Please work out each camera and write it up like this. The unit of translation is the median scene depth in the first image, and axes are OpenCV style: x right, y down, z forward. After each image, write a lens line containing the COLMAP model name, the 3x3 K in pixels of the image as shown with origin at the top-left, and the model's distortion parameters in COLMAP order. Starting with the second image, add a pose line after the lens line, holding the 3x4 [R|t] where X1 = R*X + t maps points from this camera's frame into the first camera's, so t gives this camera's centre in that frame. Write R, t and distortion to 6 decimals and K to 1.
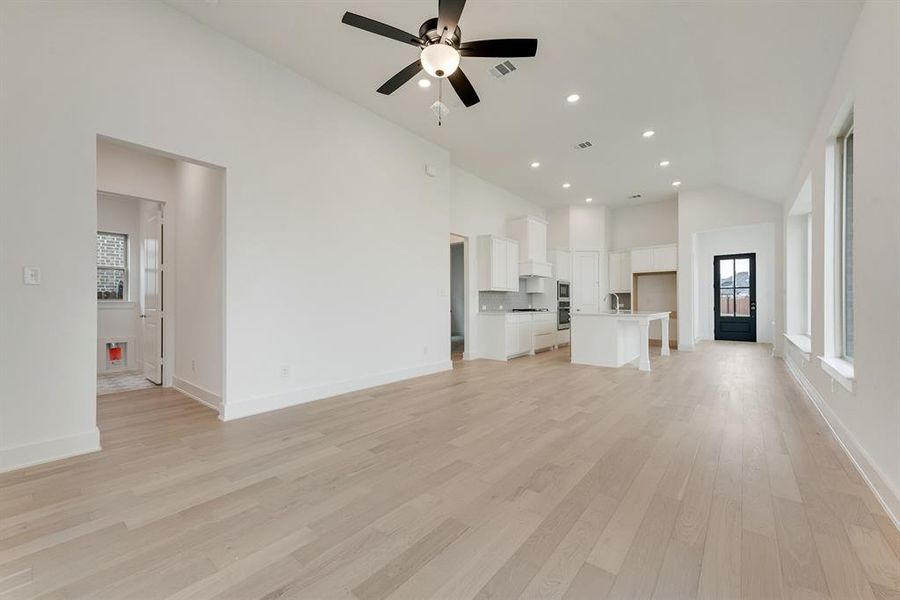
lens RADIAL K [[354.8, 0, 449.2], [0, 354.8, 295.4], [0, 0, 1]] dist [0.007690, 0.000000]
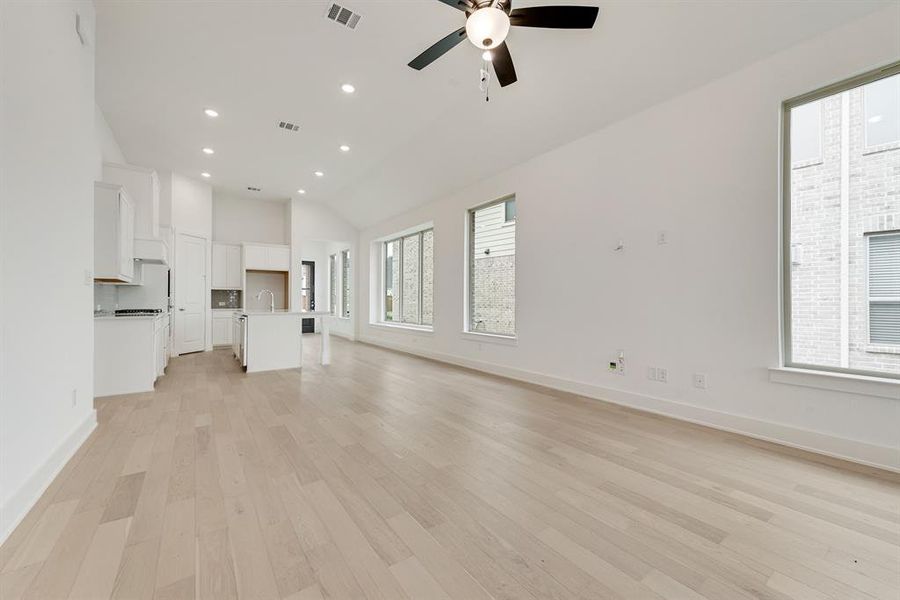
lens RADIAL K [[354.8, 0, 446.6], [0, 354.8, 295.5], [0, 0, 1]] dist [0.007690, 0.000000]
pose [[0.249017, 0.018815, 0.968316, -0.248231], [-0.024064, 0.999623, -0.013235, 0.006642], [-0.968200, -0.020006, 0.249376, 0.237733]]
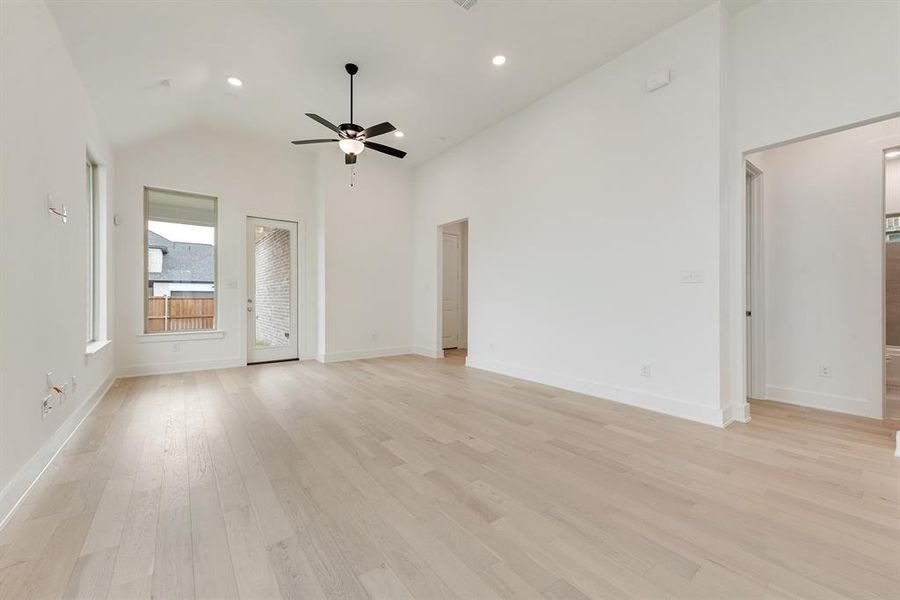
lens RADIAL K [[354.8, 0, 454.4], [0, 354.8, 293.5], [0, 0, 1]] dist [0.007690, 0.000000]
pose [[-0.225348, -0.009787, -0.974229, 0.386820], [0.021561, 0.999655, -0.015029, 0.009937], [0.974040, -0.024392, -0.225059, 0.486694]]
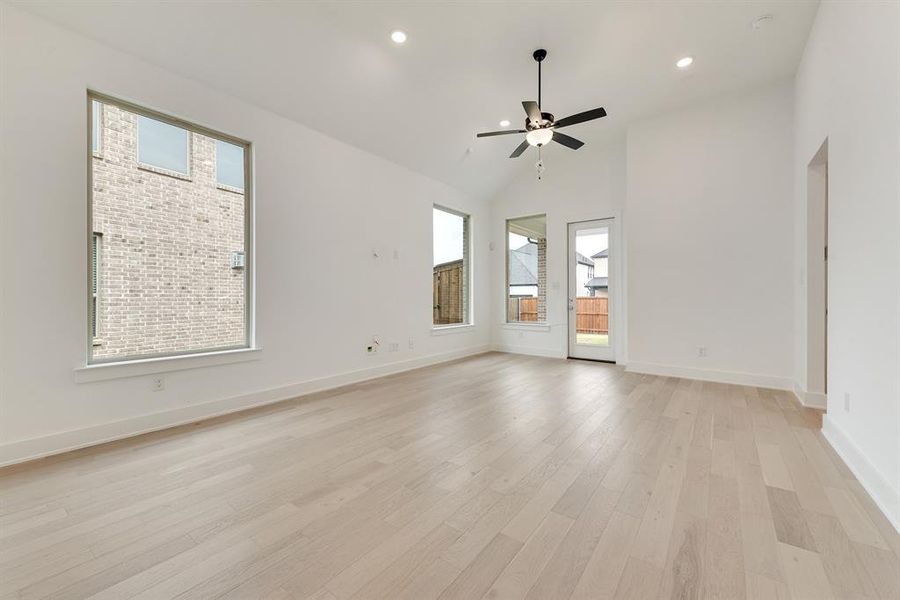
lens RADIAL K [[354.8, 0, 450.3], [0, 354.8, 297.5], [0, 0, 1]] dist [0.007690, 0.000000]
pose [[-0.998798, 0.002446, -0.048955, 0.114093], [0.003599, 0.999718, -0.023471, 0.015993], [0.048883, -0.023619, -0.998525, 0.673099]]
